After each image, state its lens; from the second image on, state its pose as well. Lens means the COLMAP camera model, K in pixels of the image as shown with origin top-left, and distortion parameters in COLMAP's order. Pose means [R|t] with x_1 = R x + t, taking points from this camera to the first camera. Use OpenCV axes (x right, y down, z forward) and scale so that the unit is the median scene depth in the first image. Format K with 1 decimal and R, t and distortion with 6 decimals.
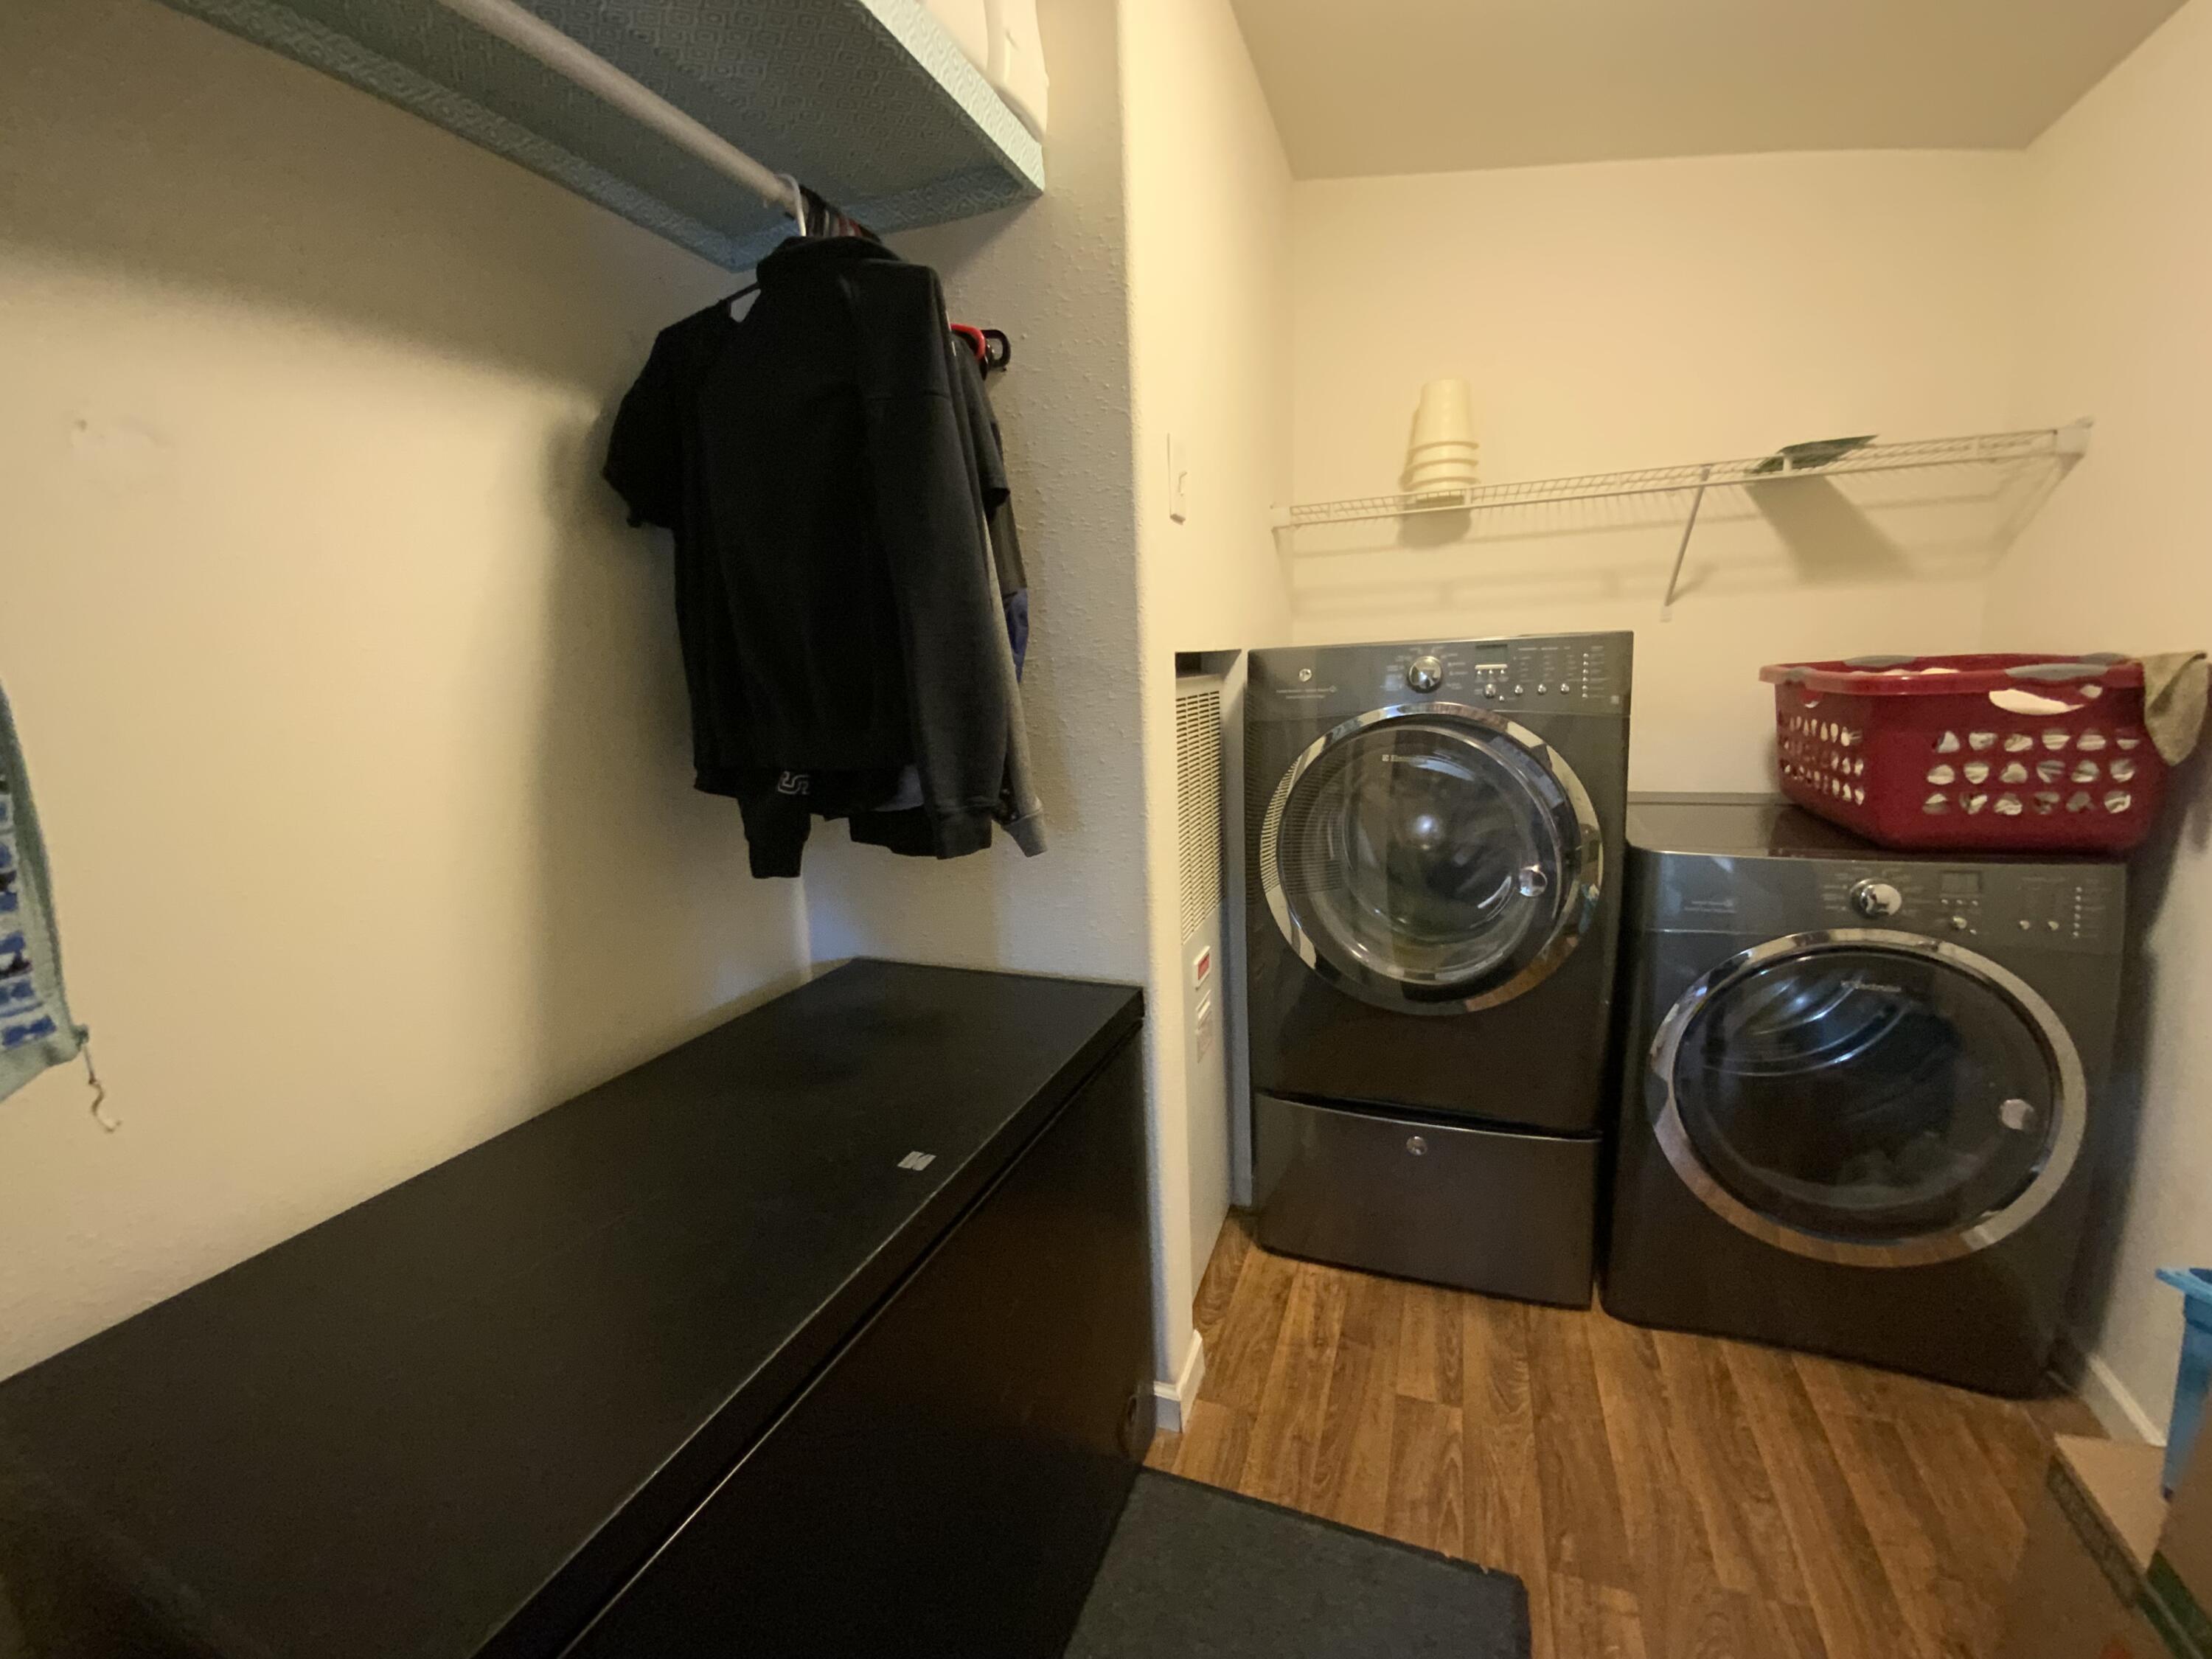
lens RADIAL K [[899.5, 0, 1107.0], [0, 899.5, 824.1], [0, 0, 1]] dist [-0.000307, 0.000031]
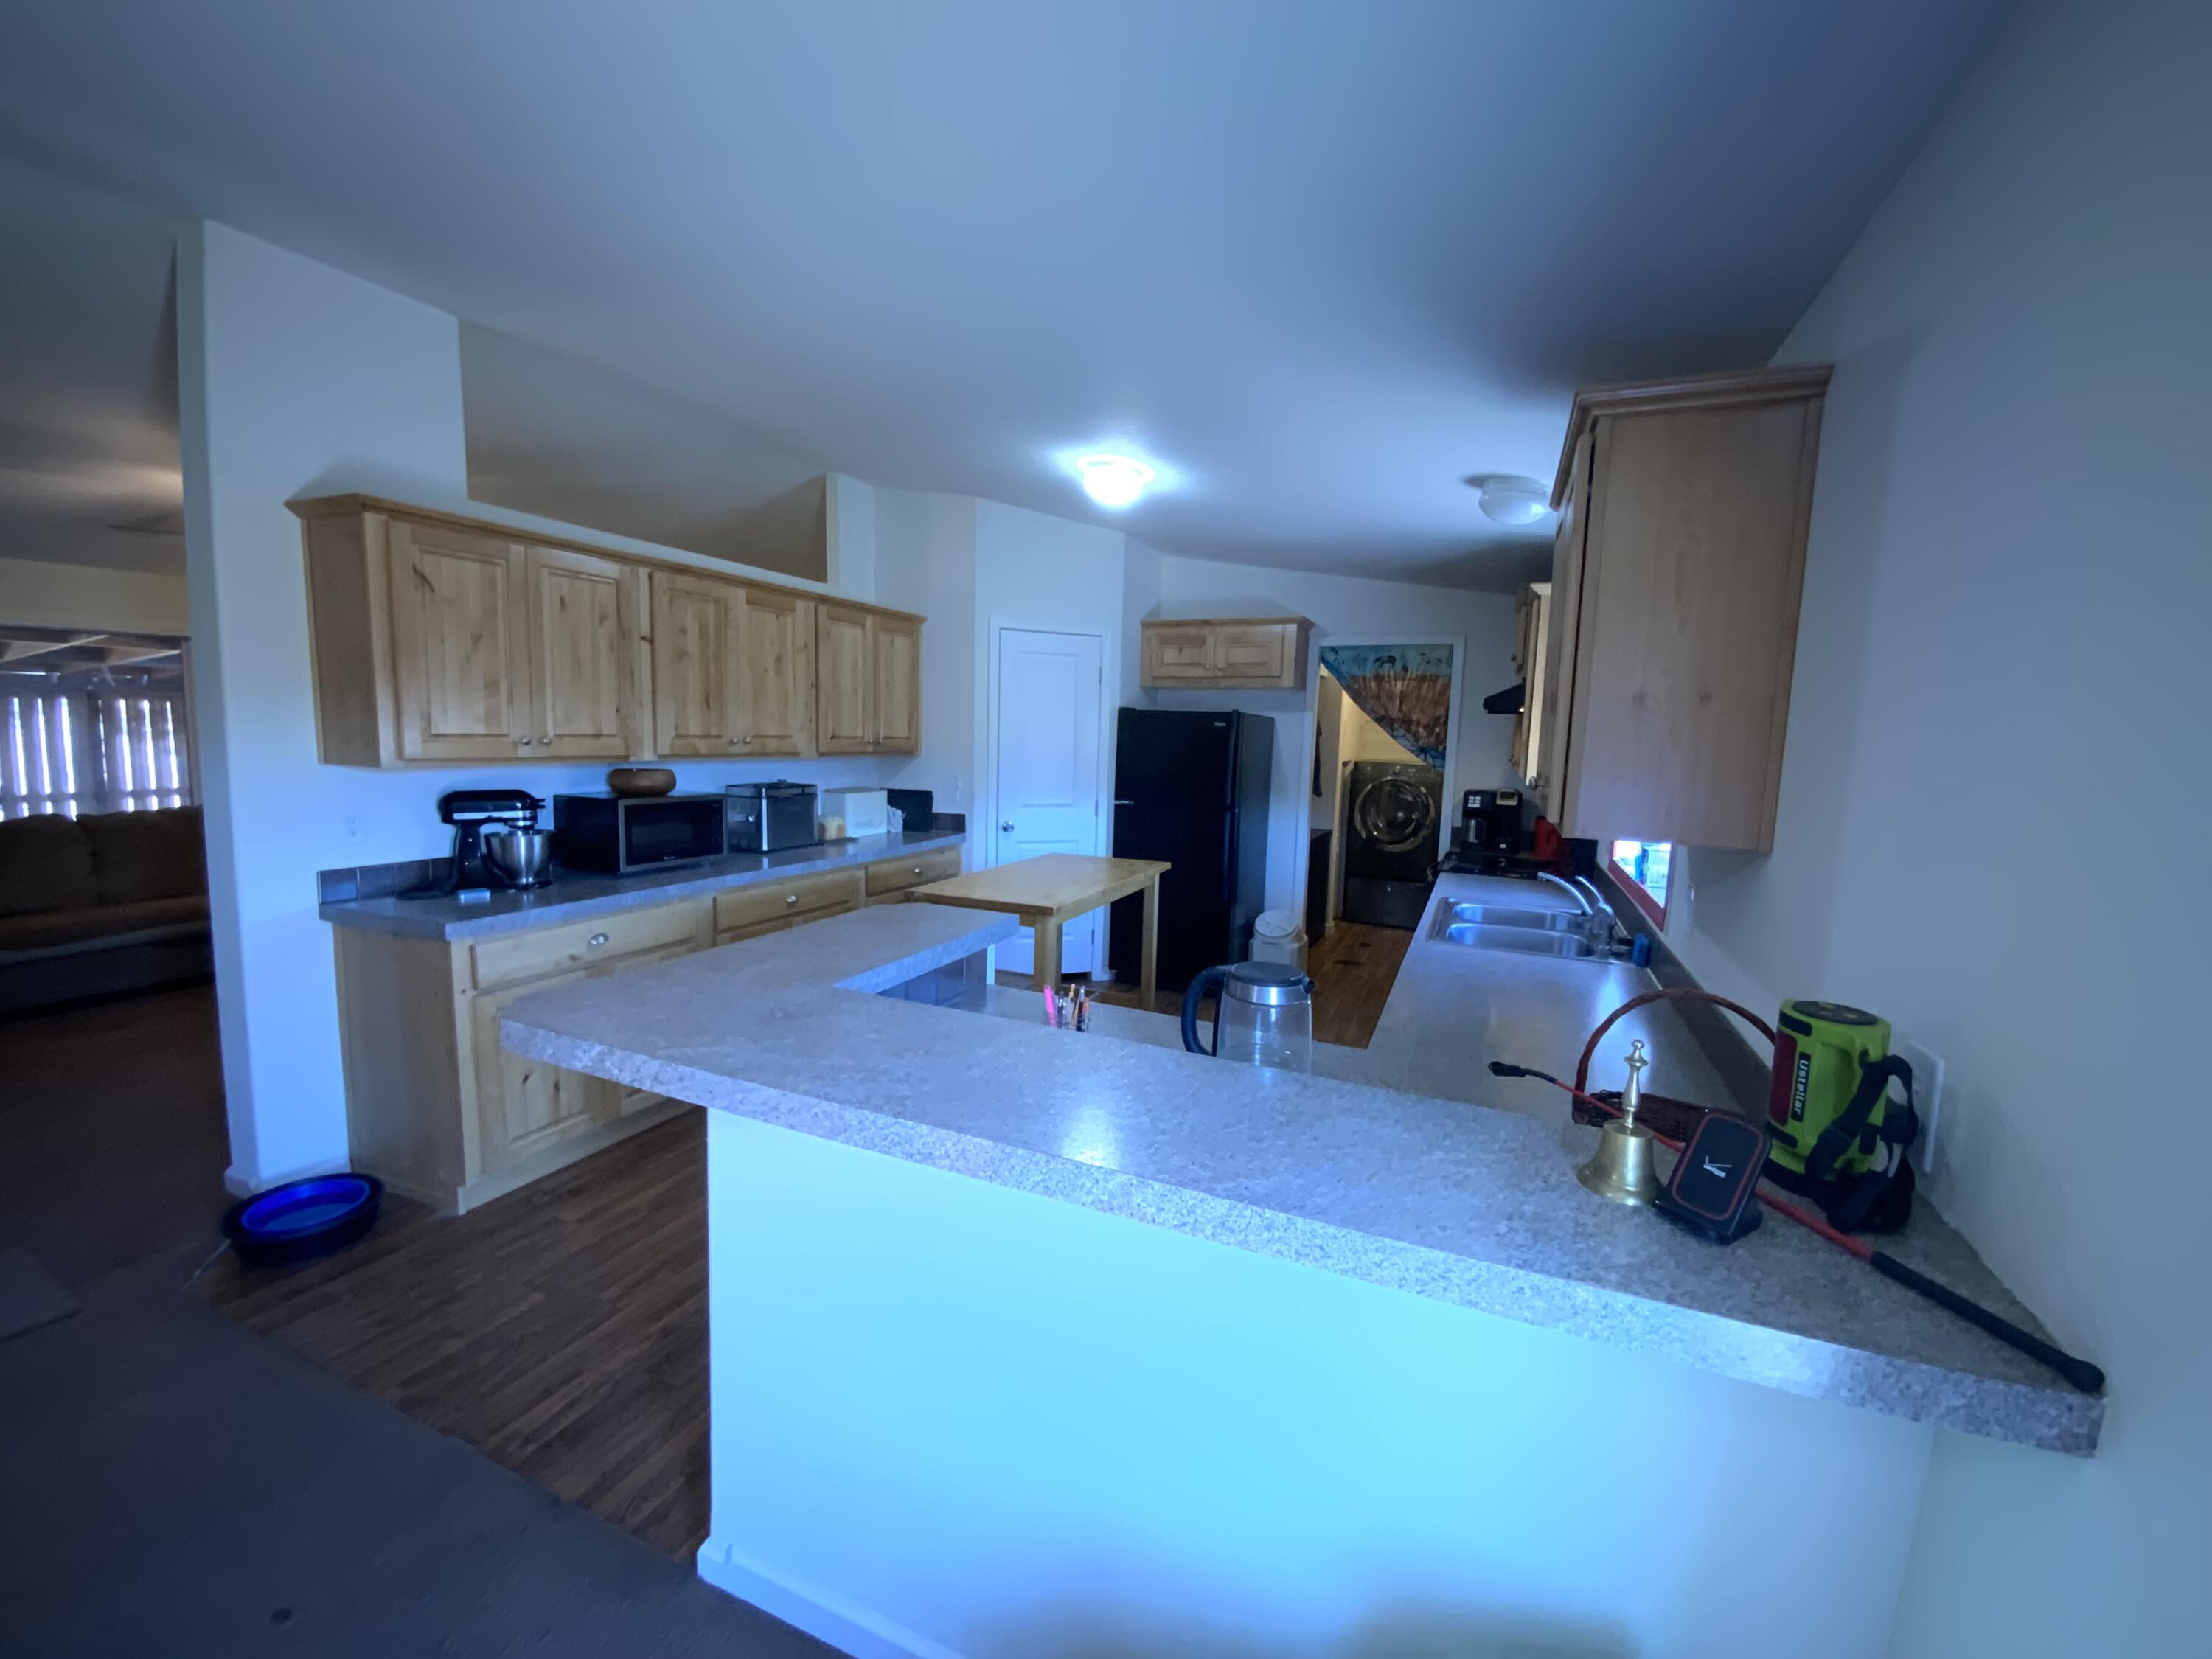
lens RADIAL K [[899.5, 0, 1105.9], [0, 899.5, 825.6], [0, 0, 1]] dist [-0.000307, 0.000031]
pose [[0.994670, 0.089988, -0.050340, -0.821532], [-0.092940, 0.993877, -0.059760, 0.504132], [0.044654, 0.064120, 0.996943, -3.469358]]
